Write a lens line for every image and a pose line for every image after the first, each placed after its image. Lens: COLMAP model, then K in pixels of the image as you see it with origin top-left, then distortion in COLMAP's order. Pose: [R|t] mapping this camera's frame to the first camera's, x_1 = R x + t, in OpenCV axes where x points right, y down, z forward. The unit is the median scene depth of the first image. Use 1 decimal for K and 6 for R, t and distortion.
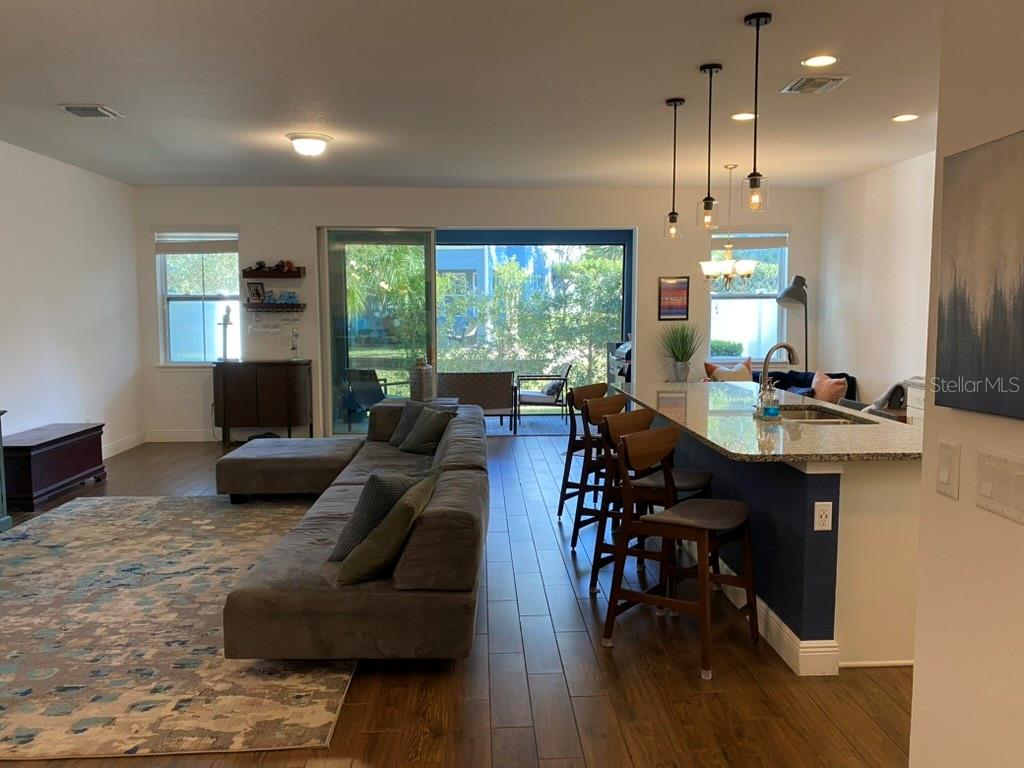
lens RADIAL K [[774.7, 0, 521.7], [0, 774.7, 383.2], [0, 0, 1]] dist [0.043632, -0.060441]
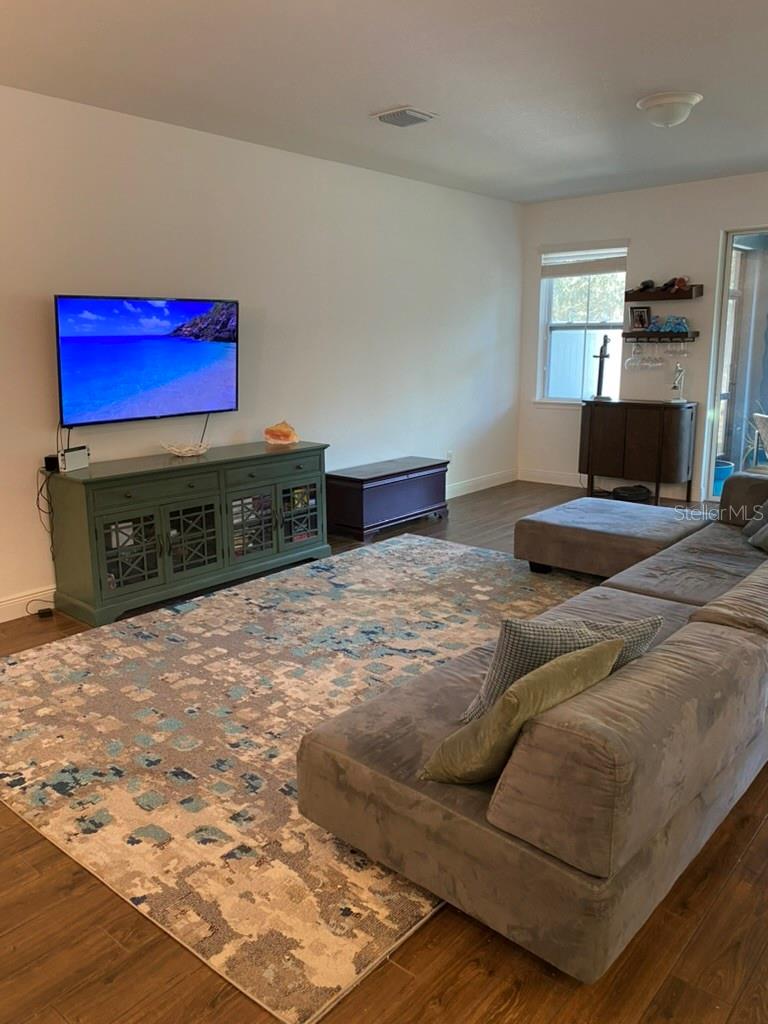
lens RADIAL K [[774.7, 0, 383.3], [0, 774.7, 500.8], [0, 0, 1]] dist [0.043632, -0.060441]
pose [[0.723155, 0.135920, -0.677179, 0.108702], [-0.056825, 0.988830, 0.137790, -0.042132], [0.688344, -0.061163, 0.722801, 0.357295]]
